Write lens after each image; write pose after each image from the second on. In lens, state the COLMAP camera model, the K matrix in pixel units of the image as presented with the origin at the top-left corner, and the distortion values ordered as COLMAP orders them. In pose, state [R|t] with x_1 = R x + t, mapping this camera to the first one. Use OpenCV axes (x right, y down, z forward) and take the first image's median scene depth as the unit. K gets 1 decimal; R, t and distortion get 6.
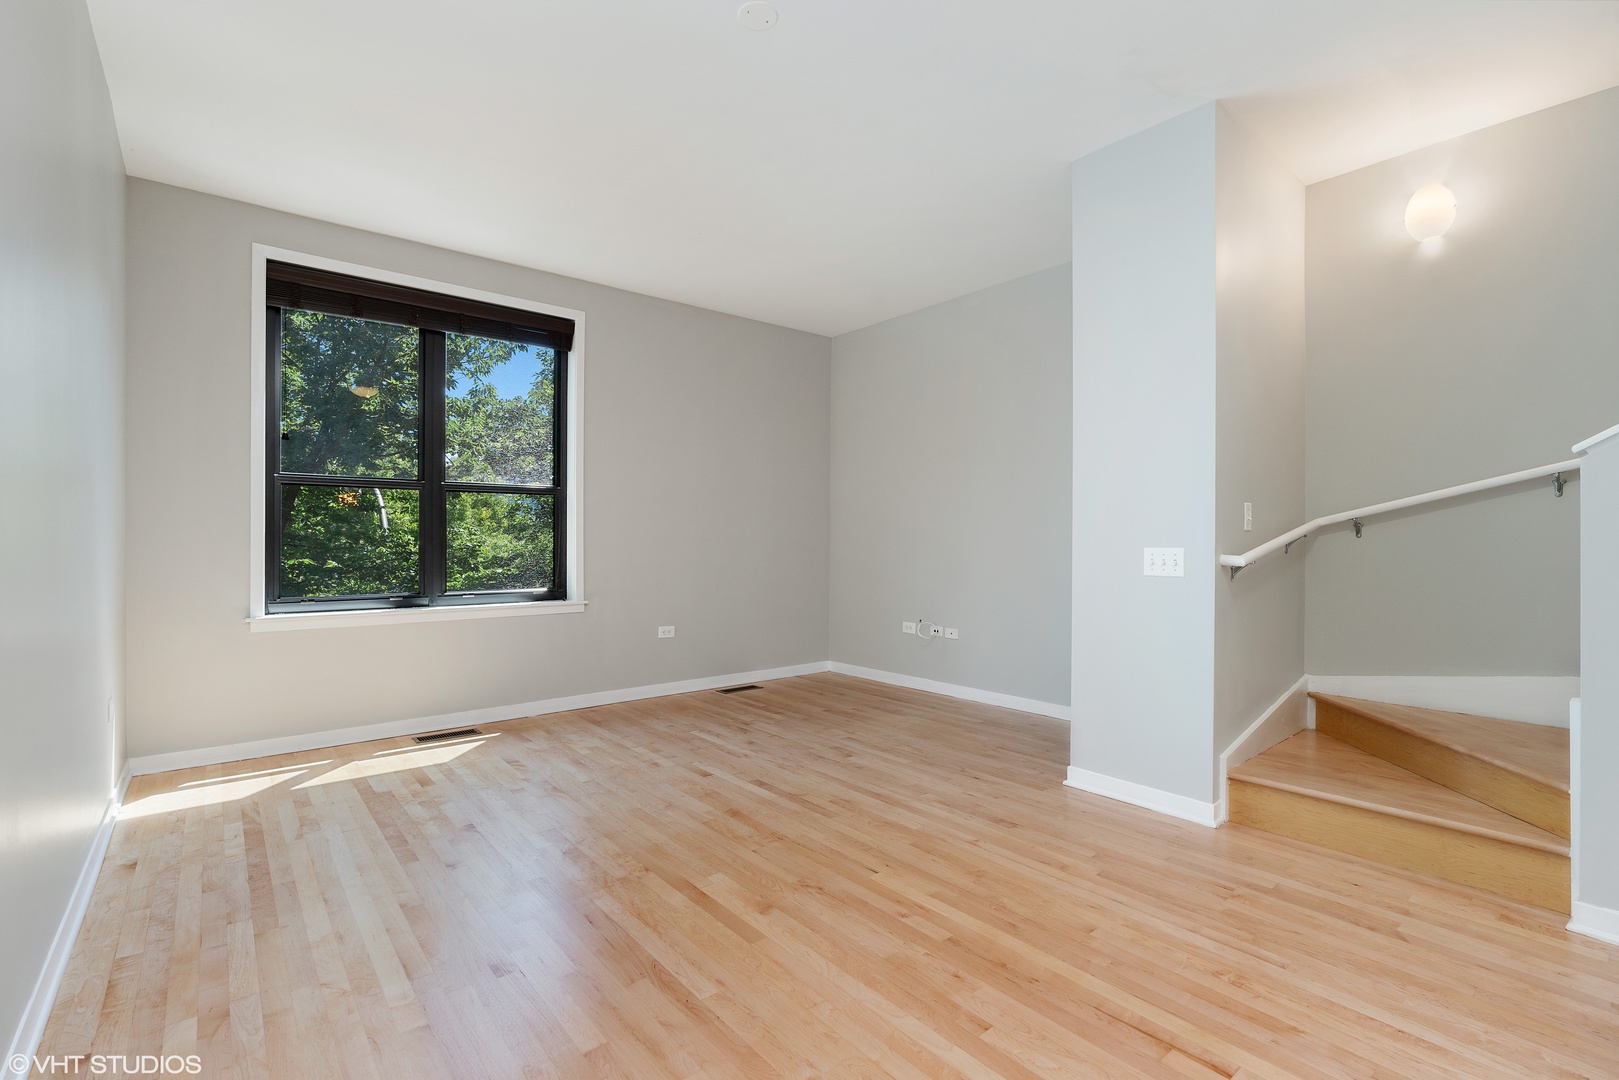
lens RADIAL K [[734.3, 0, 815.5], [0, 734.3, 539.2], [0, 0, 1]] dist [-0.001338, -0.000159]
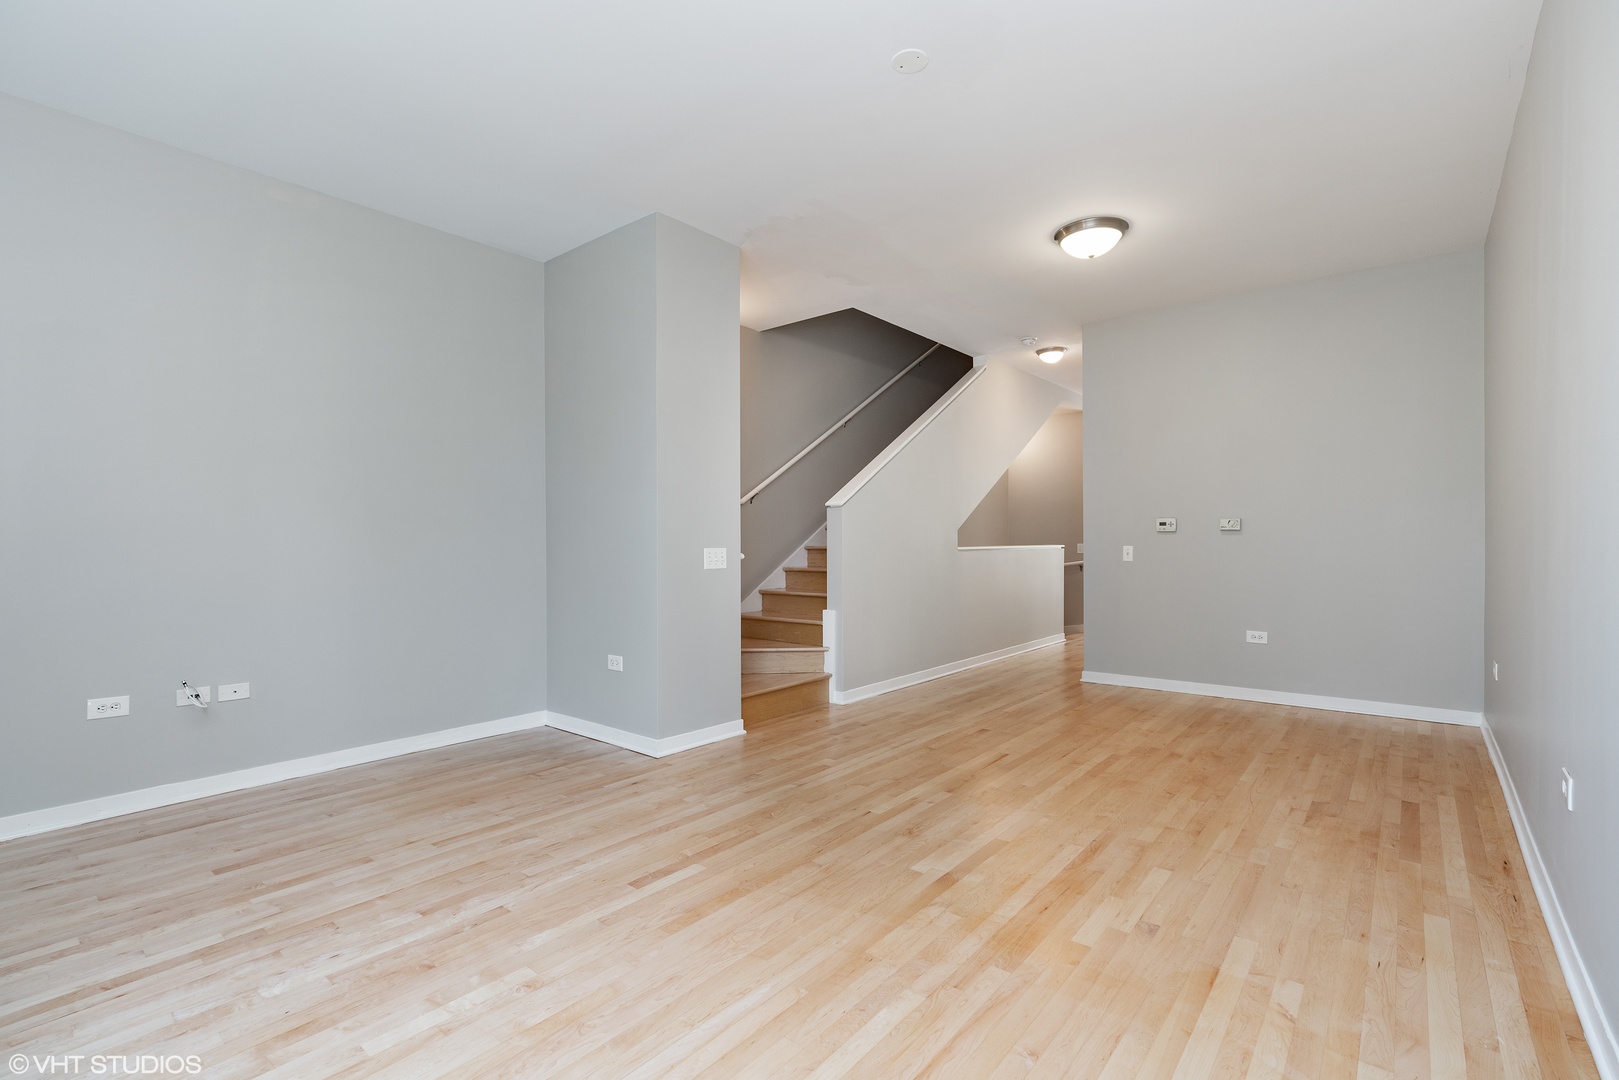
lens RADIAL K [[730.9, 0, 809.5], [0, 730.9, 540.0], [0, 0, 1]] dist [0.006936, 0.000356]
pose [[-0.183083, 0.003928, 0.983090, -0.729181], [0.001739, 0.999992, -0.003671, 0.001762], [-0.983096, 0.001037, -0.183088, 0.872999]]
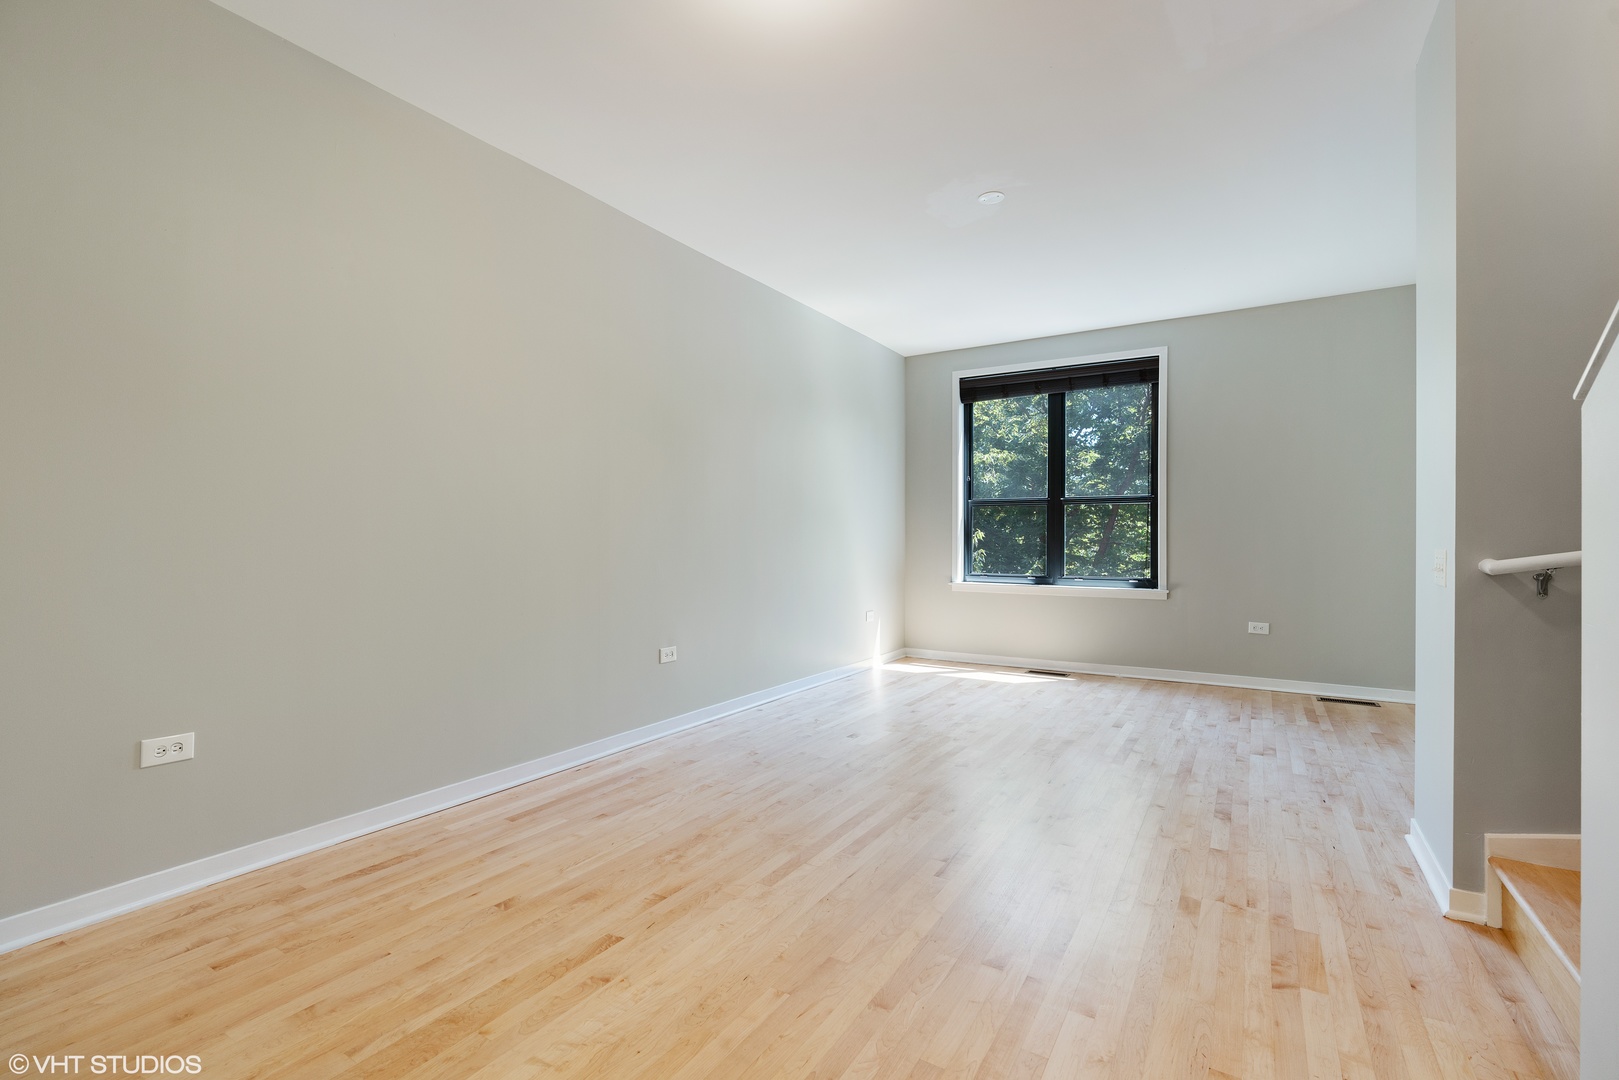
lens RADIAL K [[730.9, 0, 809.5], [0, 730.9, 540.0], [0, 0, 1]] dist [0.006936, 0.000356]
pose [[0.321944, 0.005698, -0.946741, 0.802913], [-0.004568, 0.999980, 0.004465, 0.000522], [0.946748, 0.002887, 0.321964, 0.094562]]
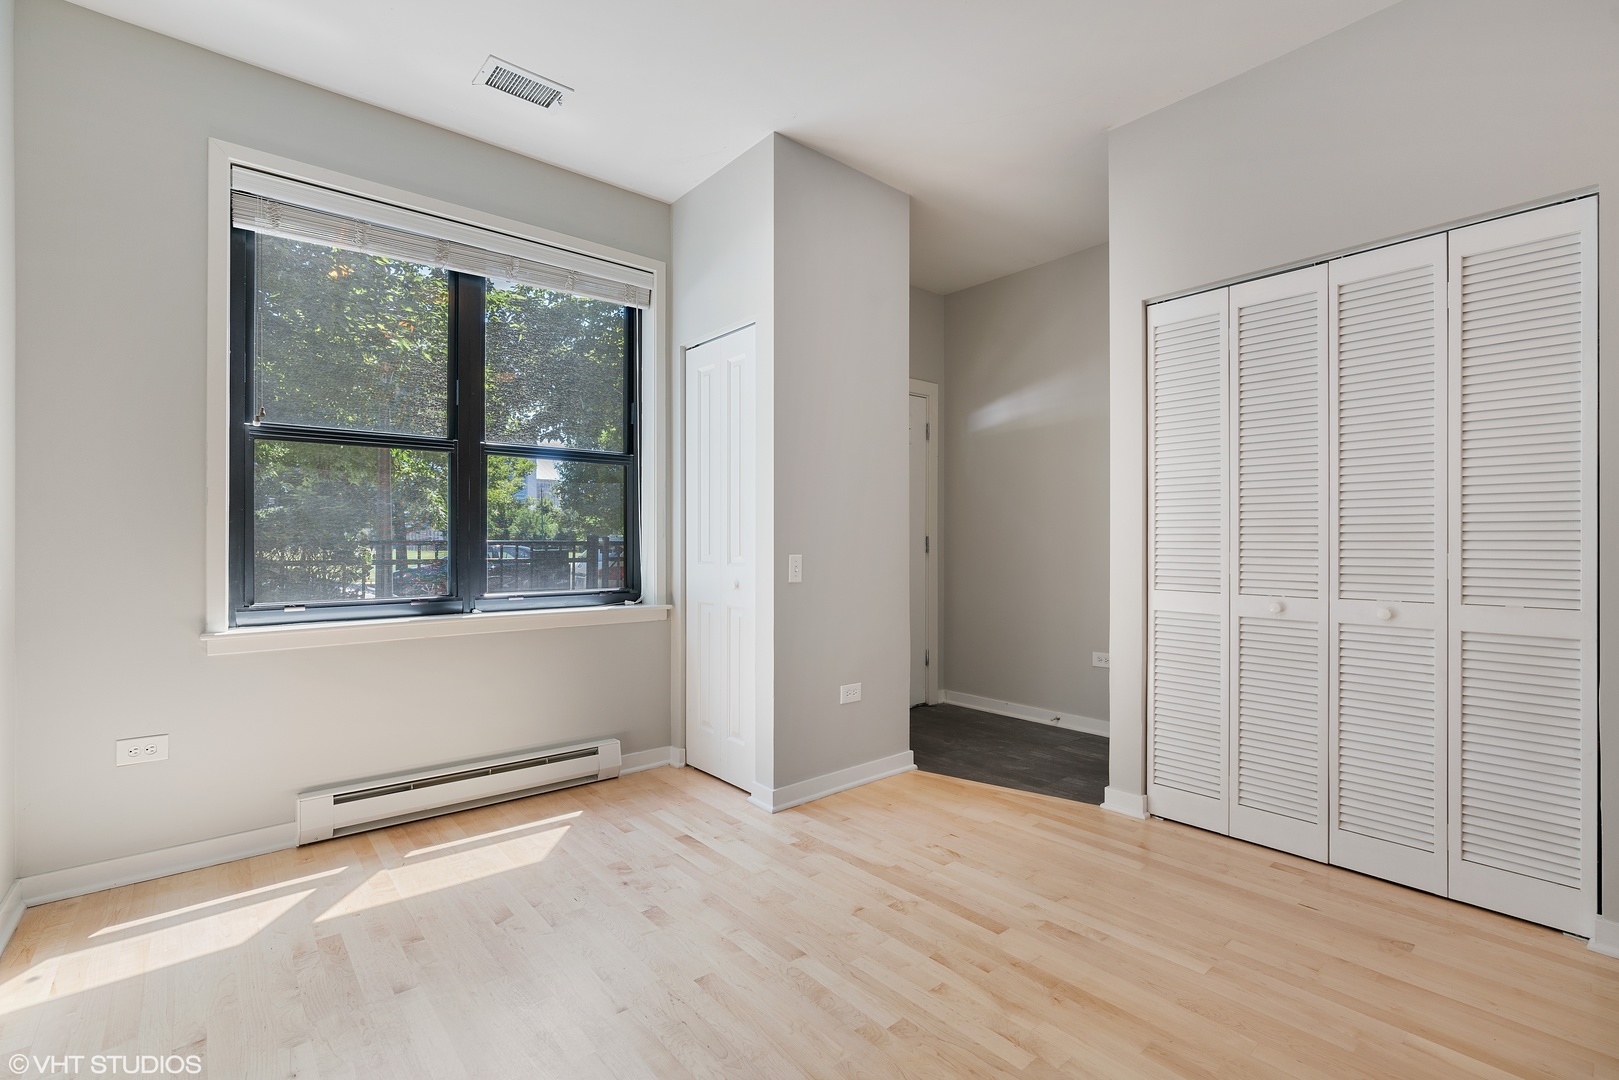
lens RADIAL K [[750.5, 0, 806.2], [0, 750.5, 553.0], [0, 0, 1]] dist [-0.000816, -0.000124]
pose [[0.999927, 0.001390, 0.012036, -0.243850], [-0.001493, 0.999962, 0.008611, 0.031508], [-0.012024, -0.008628, 0.999890, 0.320173]]
